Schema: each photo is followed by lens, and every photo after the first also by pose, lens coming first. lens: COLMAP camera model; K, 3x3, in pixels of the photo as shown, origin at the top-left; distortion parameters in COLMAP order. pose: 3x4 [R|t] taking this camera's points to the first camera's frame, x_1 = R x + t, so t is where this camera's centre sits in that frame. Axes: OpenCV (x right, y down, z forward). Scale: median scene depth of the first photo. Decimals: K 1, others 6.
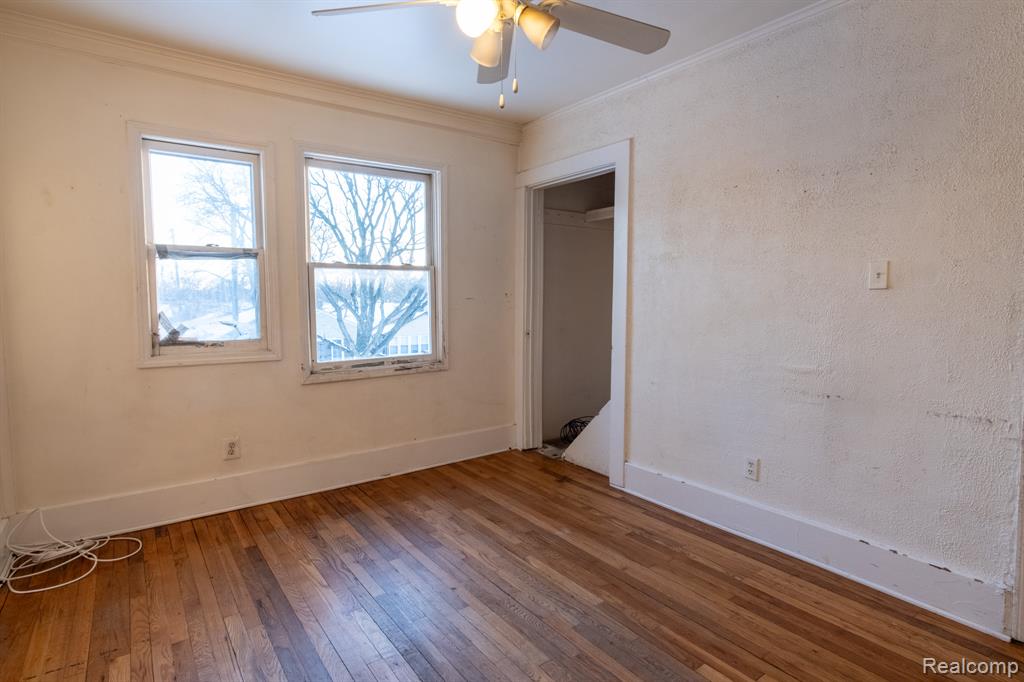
lens RADIAL K [[544.3, 0, 514.8], [0, 544.3, 337.0], [0, 0, 1]] dist [0.008756, 0.000015]
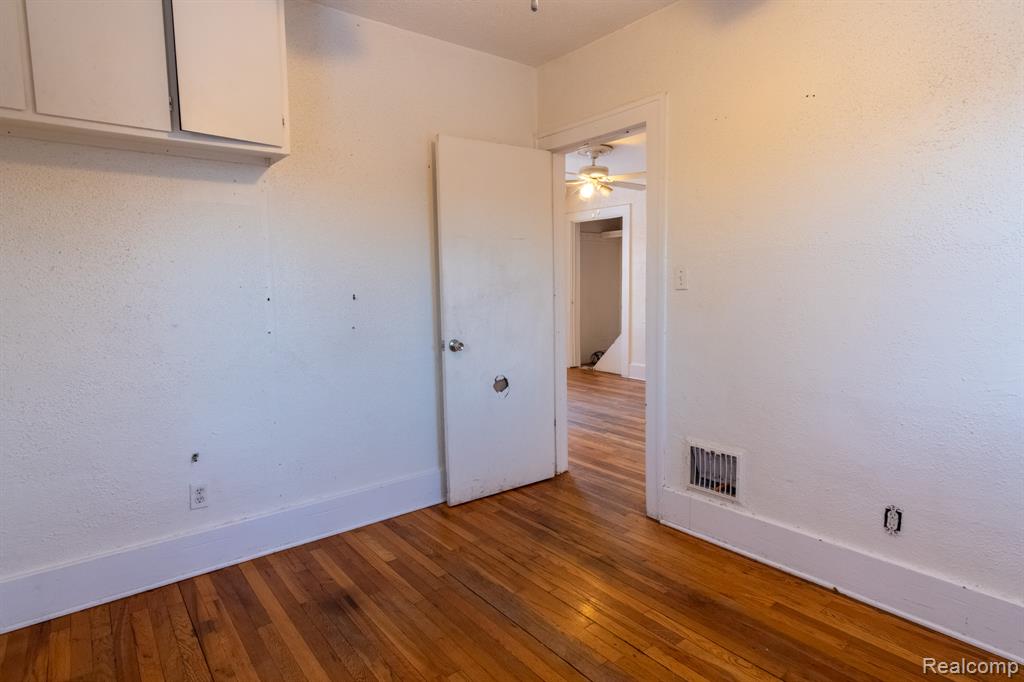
lens RADIAL K [[554.7, 0, 527.2], [0, 554.7, 338.3], [0, 0, 1]] dist [0.003459, 0.000262]
pose [[0.997896, -0.021198, 0.061265, -0.339637], [0.019467, 0.999398, 0.028713, 0.079322], [-0.061837, -0.027460, 0.997708, -1.164738]]
